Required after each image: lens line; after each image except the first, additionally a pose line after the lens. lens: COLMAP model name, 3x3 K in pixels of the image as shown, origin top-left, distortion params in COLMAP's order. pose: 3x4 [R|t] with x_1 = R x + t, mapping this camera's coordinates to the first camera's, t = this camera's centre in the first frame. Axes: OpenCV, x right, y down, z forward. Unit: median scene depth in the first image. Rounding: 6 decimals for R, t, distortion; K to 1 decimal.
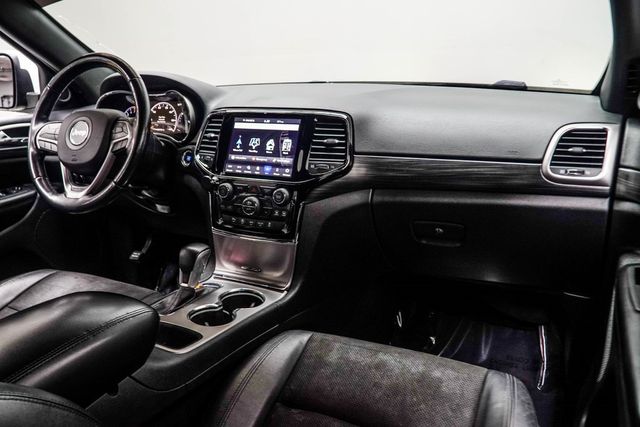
lens RADIAL K [[511.2, 0, 303.8], [0, 511.2, 210.6], [0, 0, 1]] dist [-0.001594, 0.001214]
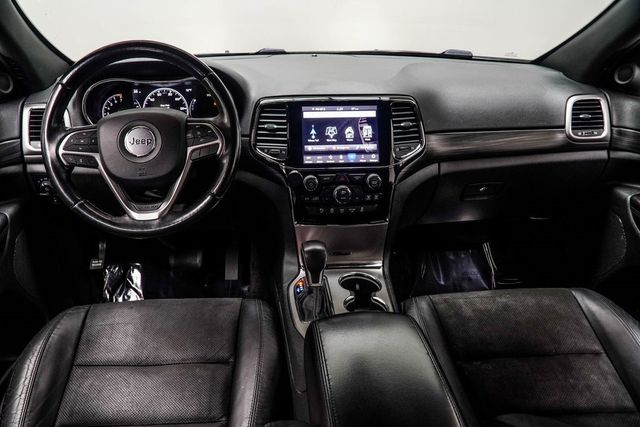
lens RADIAL K [[511.2, 0, 303.8], [0, 511.2, 210.6], [0, 0, 1]] dist [-0.001594, 0.001214]
pose [[0.858598, -0.187048, 0.477308, -0.660037], [0.121194, 0.978728, 0.165538, -0.155677], [-0.498119, -0.084284, 0.863003, 0.149077]]
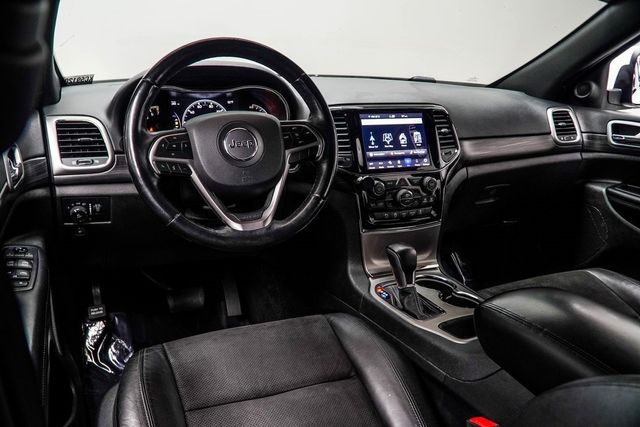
lens RADIAL K [[511.2, 0, 303.8], [0, 511.2, 210.6], [0, 0, 1]] dist [-0.001594, 0.001214]
pose [[0.648306, -0.186546, 0.738173, -1.003976], [0.163383, 0.981021, 0.104425, -0.126065], [-0.743643, 0.052905, 0.666480, 0.455052]]
